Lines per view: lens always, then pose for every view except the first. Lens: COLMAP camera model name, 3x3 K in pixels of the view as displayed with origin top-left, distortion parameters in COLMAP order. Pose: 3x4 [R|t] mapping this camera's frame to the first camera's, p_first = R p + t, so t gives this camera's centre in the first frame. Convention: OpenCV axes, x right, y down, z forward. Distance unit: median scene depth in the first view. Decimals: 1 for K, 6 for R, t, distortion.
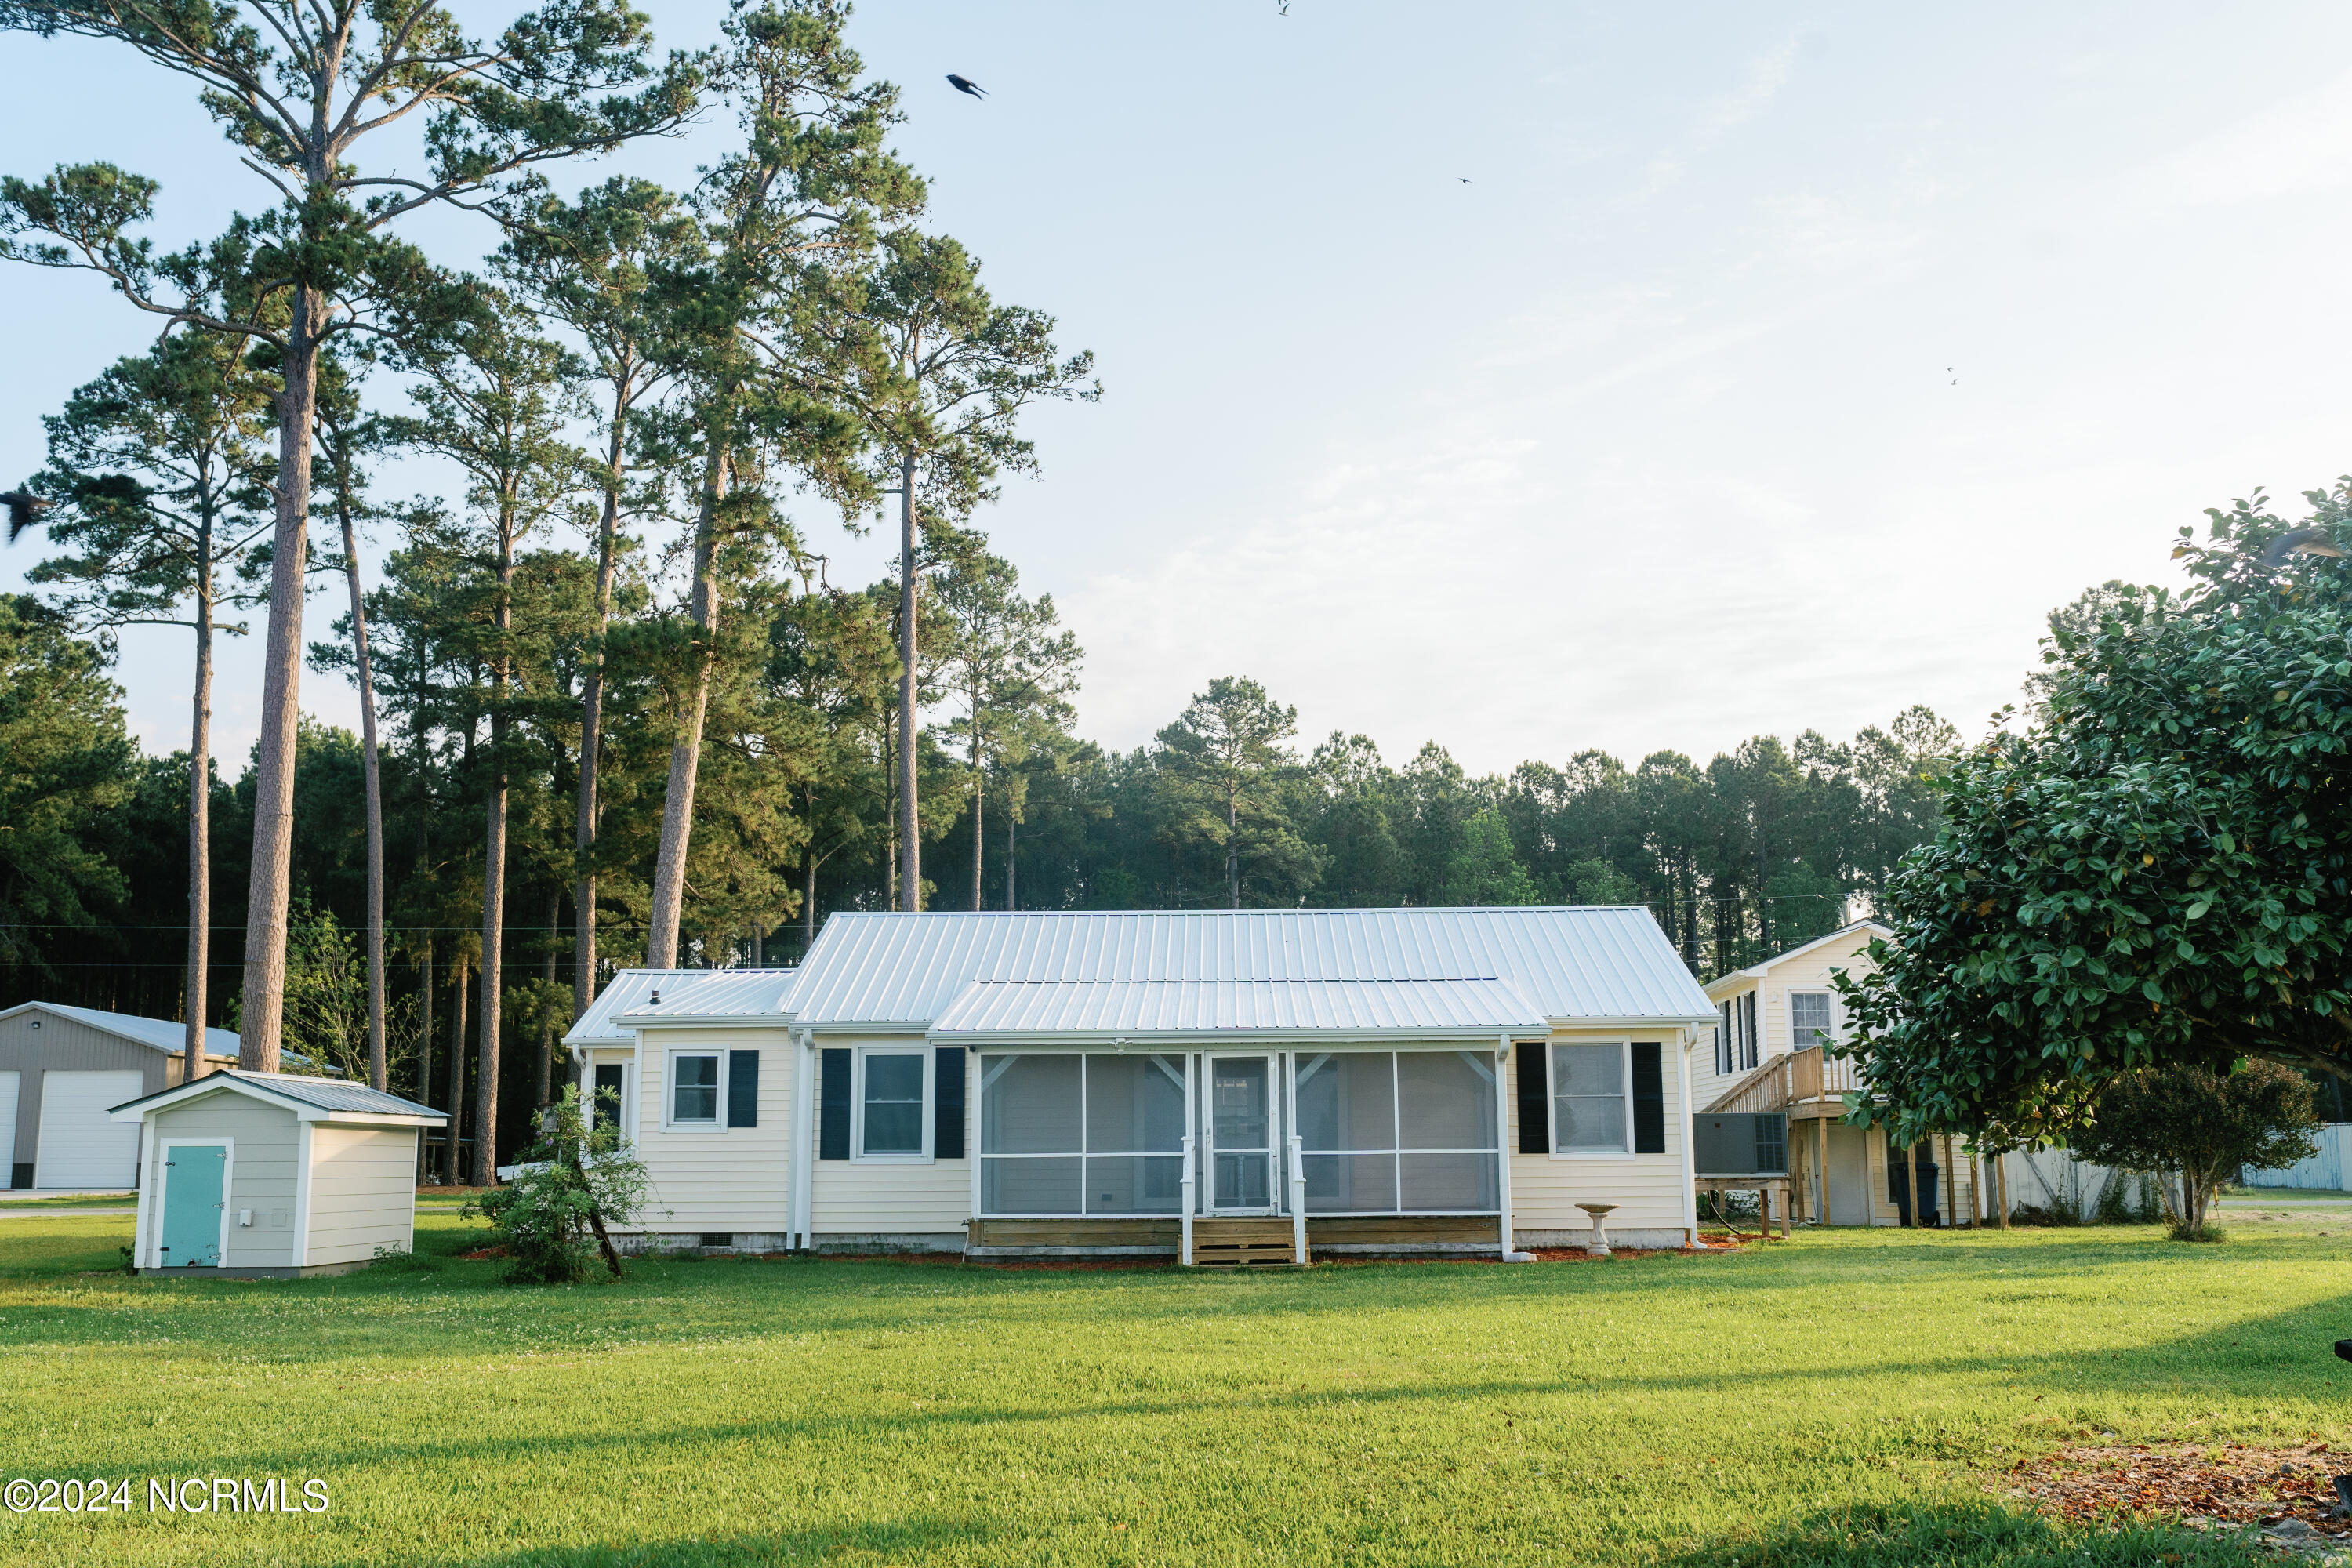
lens RADIAL K [[2227.6, 0, 1170.3], [0, 2227.6, 771.8], [0, 0, 1]] dist [0.003087, -0.006860]
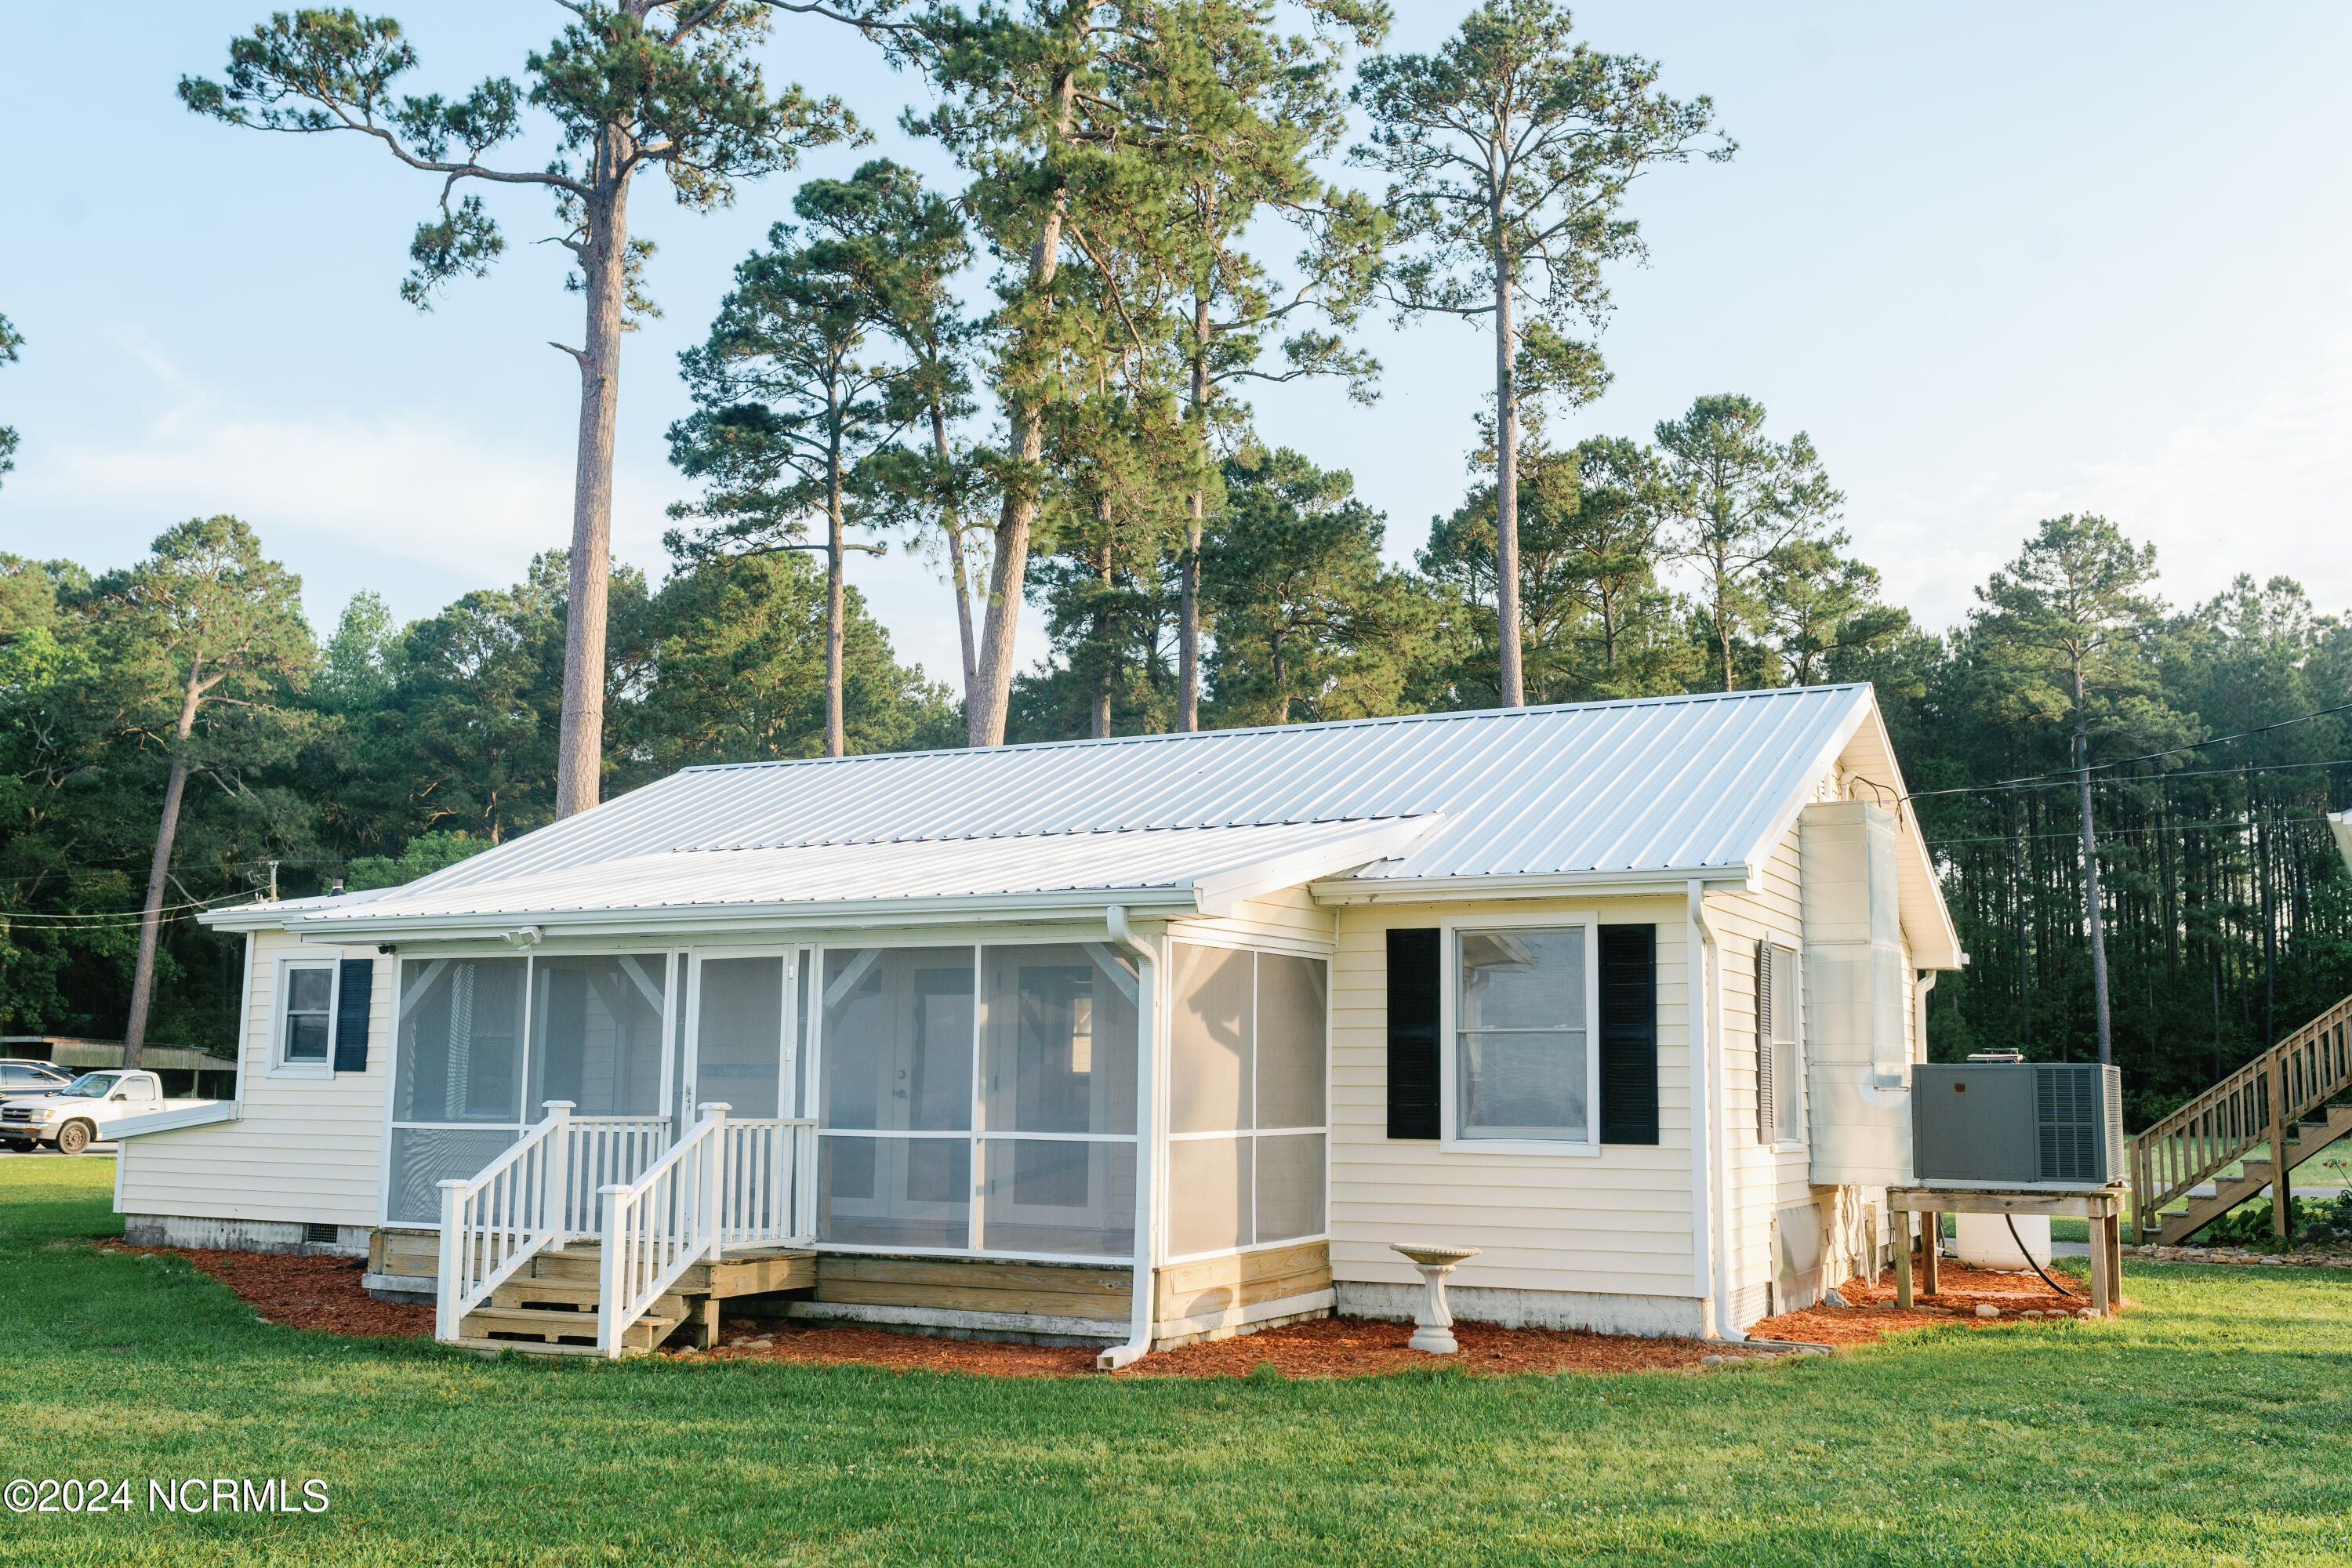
lens RADIAL K [[2227.6, 0, 1170.3], [0, 2227.6, 771.8], [0, 0, 1]] dist [0.003087, -0.006860]
pose [[0.896852, -0.047551, -0.439768, 0.131869], [0.060621, 0.998037, 0.015713, 0.028038], [0.438157, -0.040751, 0.897974, 0.193699]]
